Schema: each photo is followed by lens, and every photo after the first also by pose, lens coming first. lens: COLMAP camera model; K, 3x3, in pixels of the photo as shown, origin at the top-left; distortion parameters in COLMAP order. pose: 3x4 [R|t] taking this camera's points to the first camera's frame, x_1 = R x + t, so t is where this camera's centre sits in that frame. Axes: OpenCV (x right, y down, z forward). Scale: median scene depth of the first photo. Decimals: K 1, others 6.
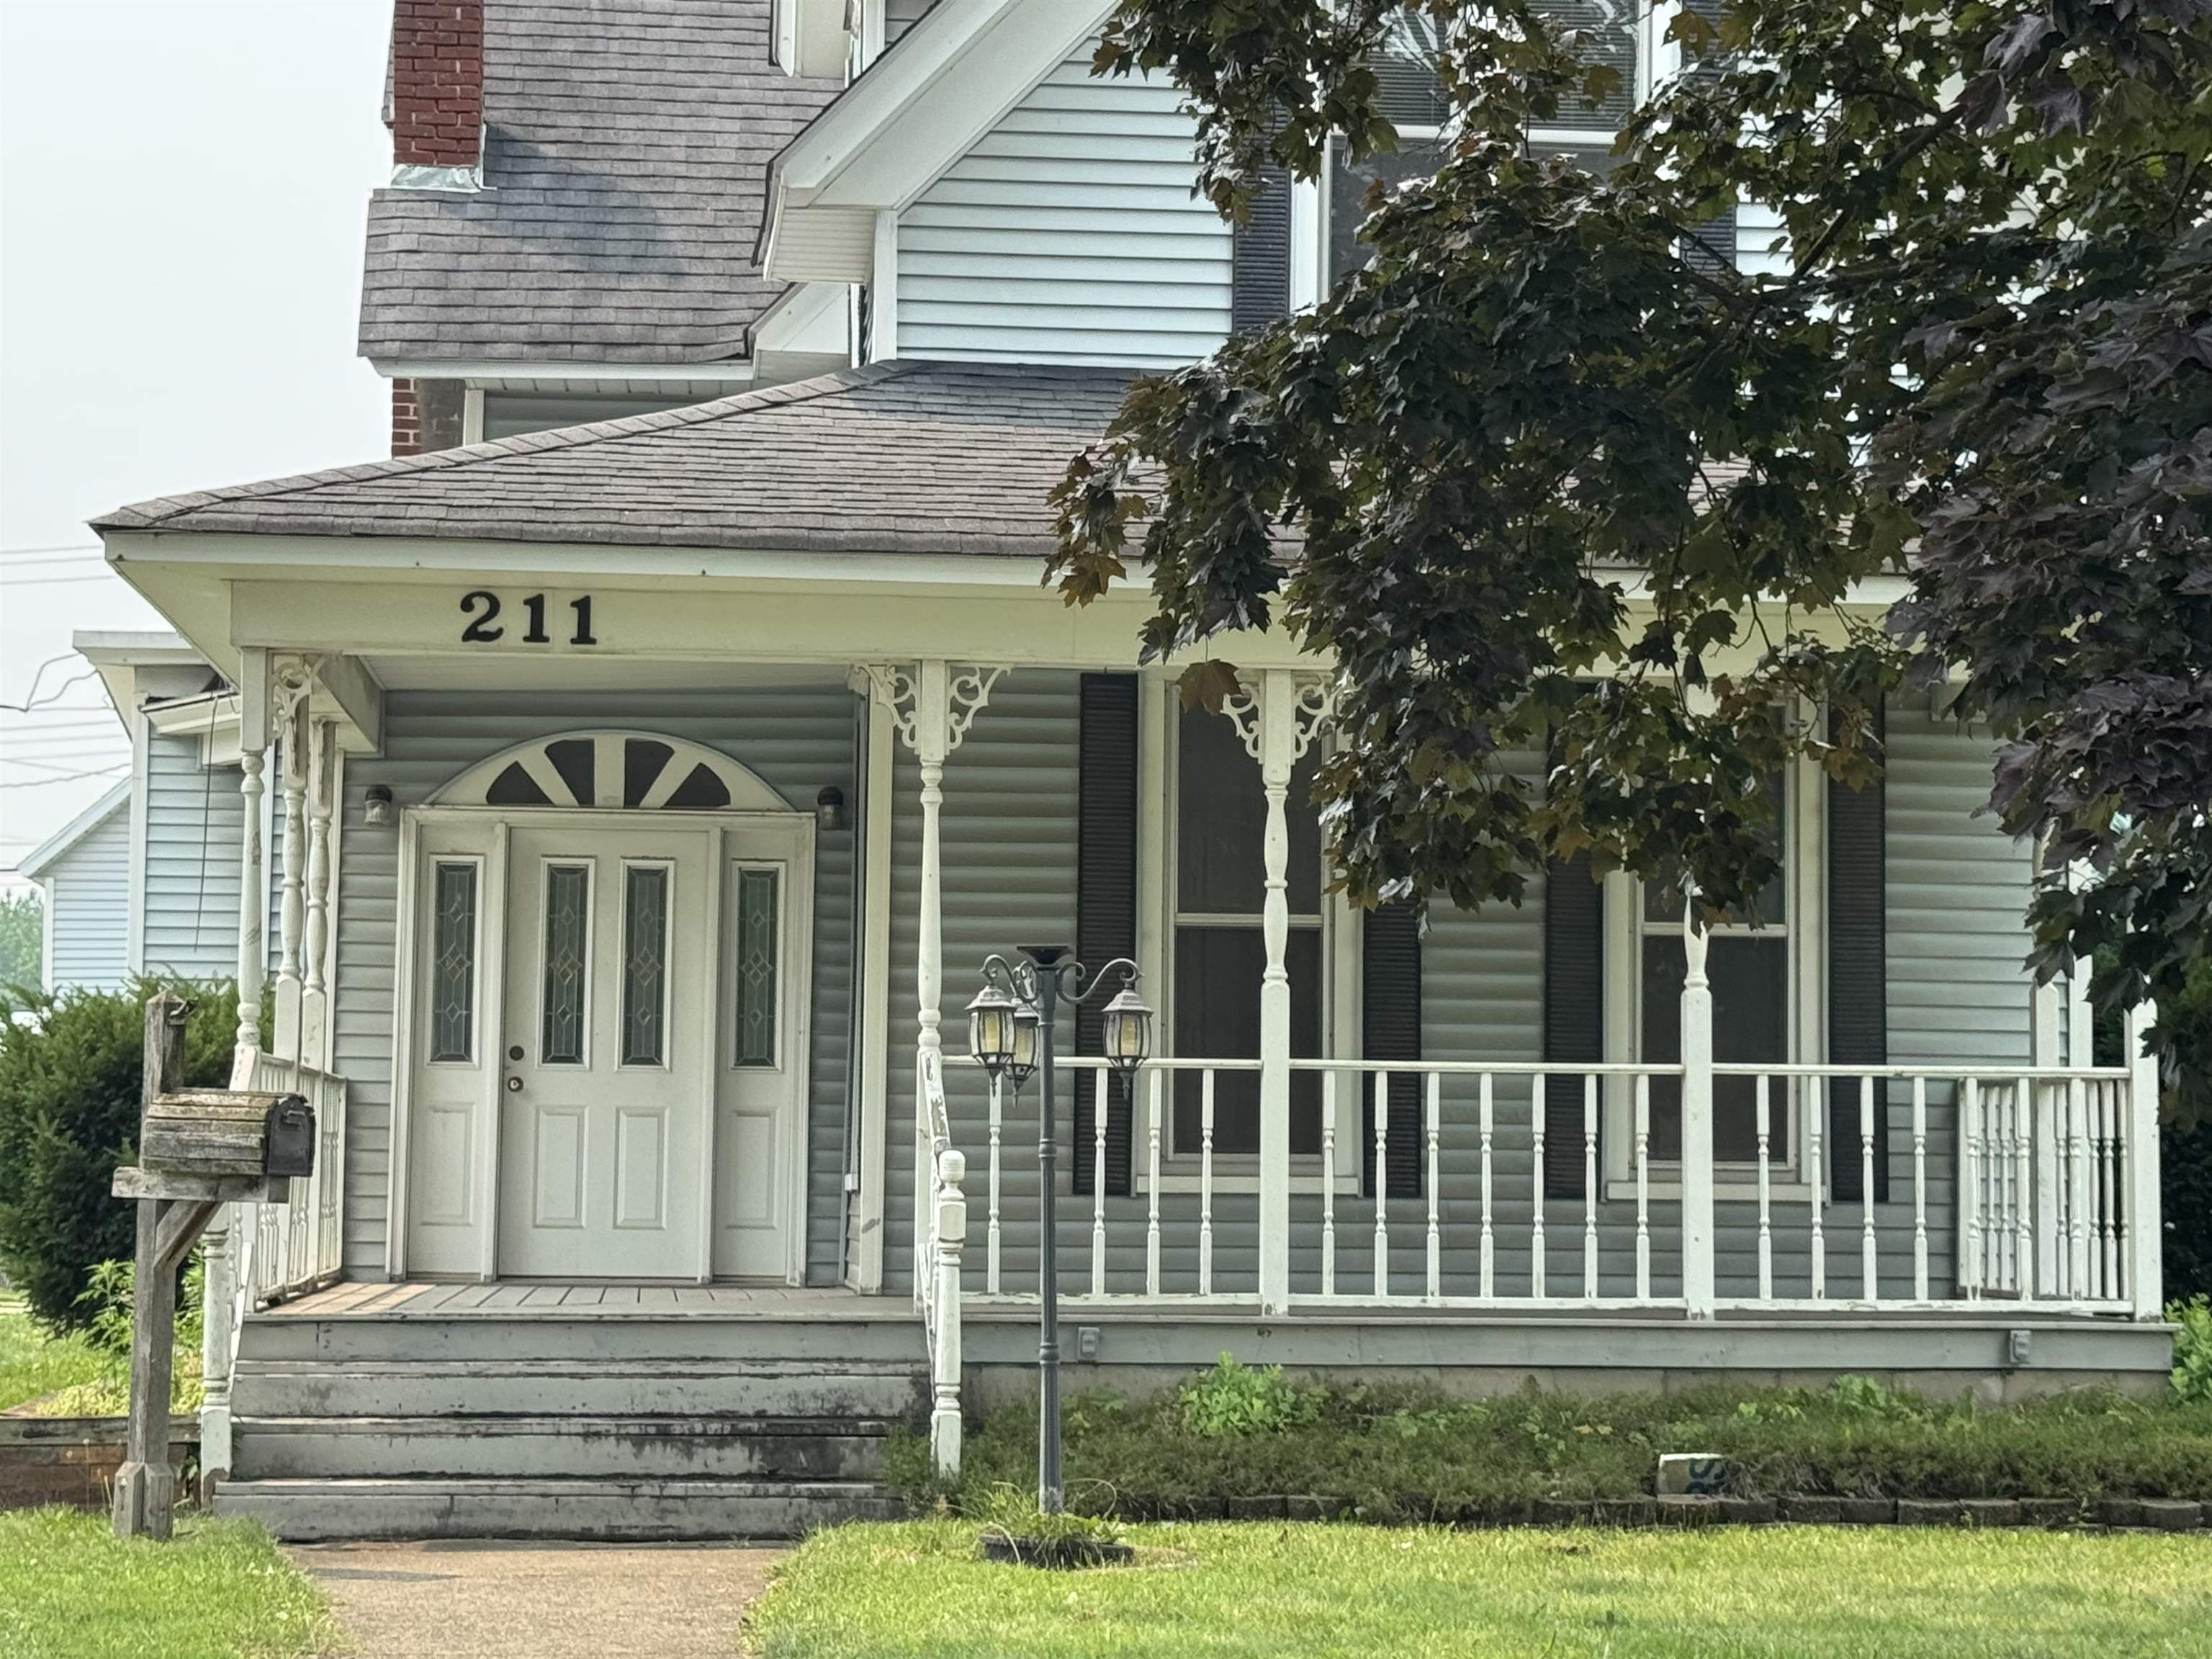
lens RADIAL K [[4483.2, 0, 1105.9], [0, 4483.2, 837.2], [0, 0, 1]] dist [0.034852, 0.000000]
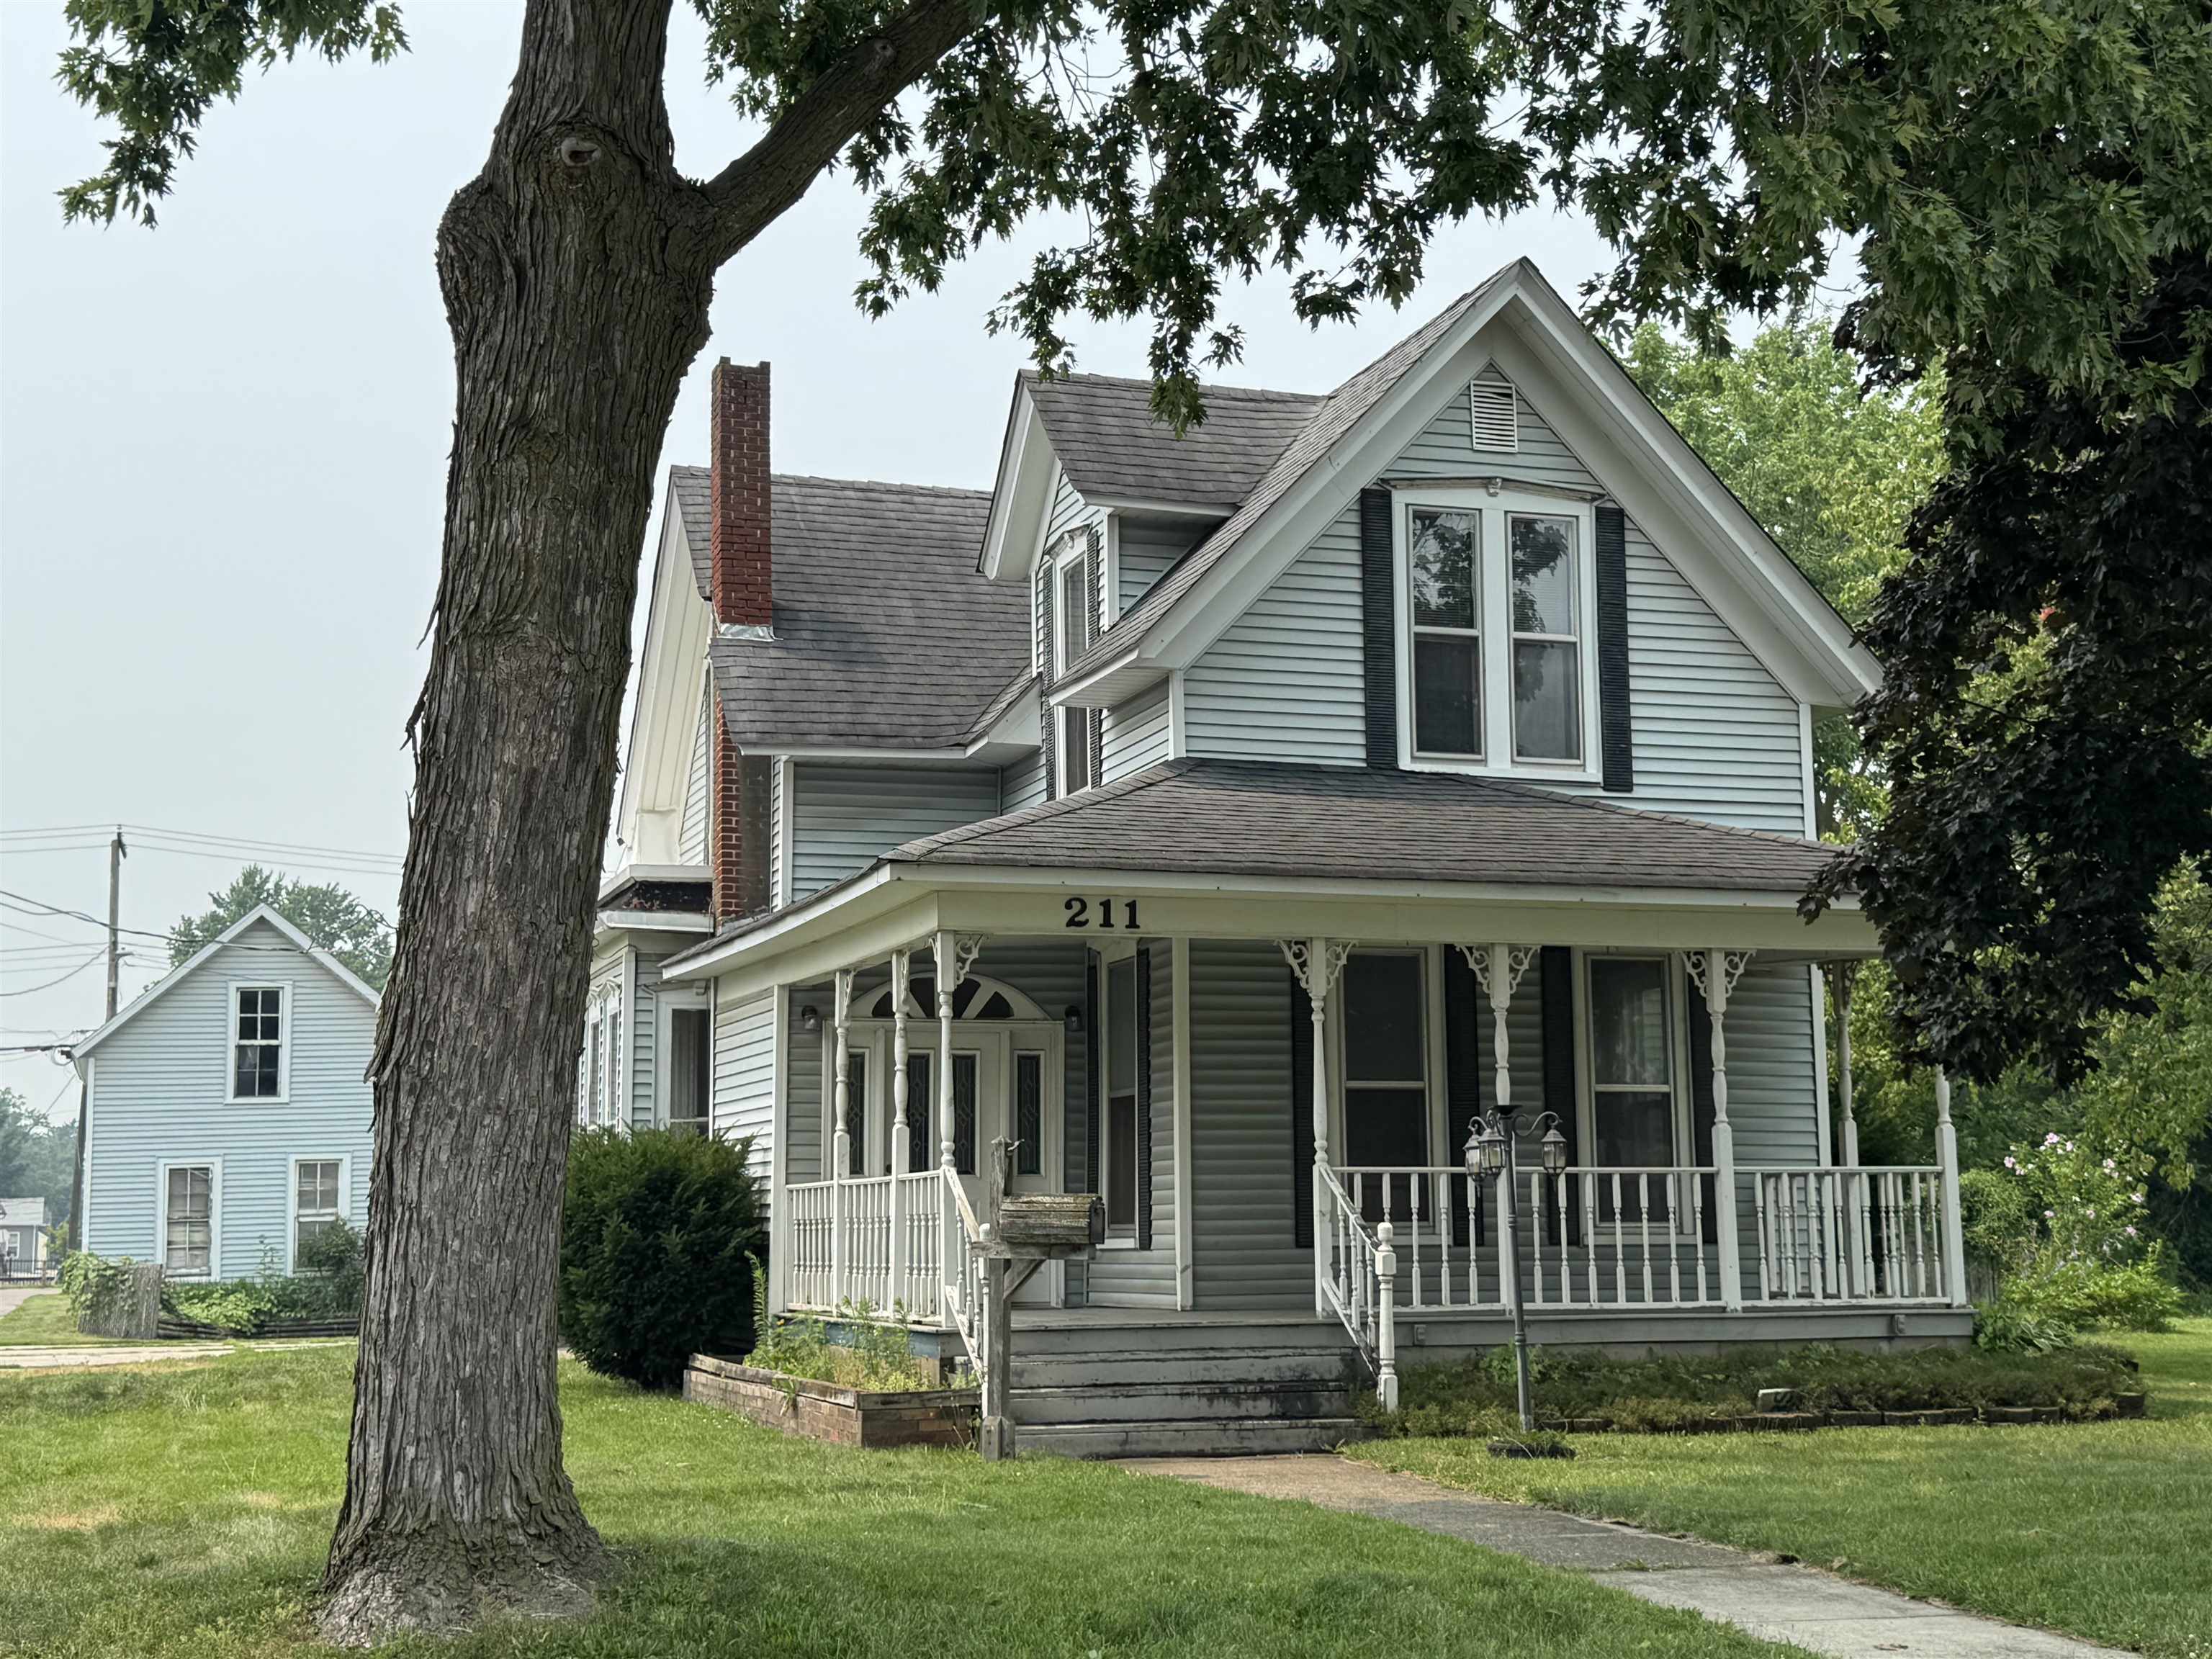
lens RADIAL K [[2875.2, 0, 1106.3], [0, 2875.2, 818.6], [0, 0, 1]] dist [0.032552, 0.000000]
pose [[0.981045, 0.009428, 0.193552, -0.330283], [0.003929, 0.997643, -0.068511, -0.009432], [-0.193742, 0.067973, 0.978695, -0.072699]]
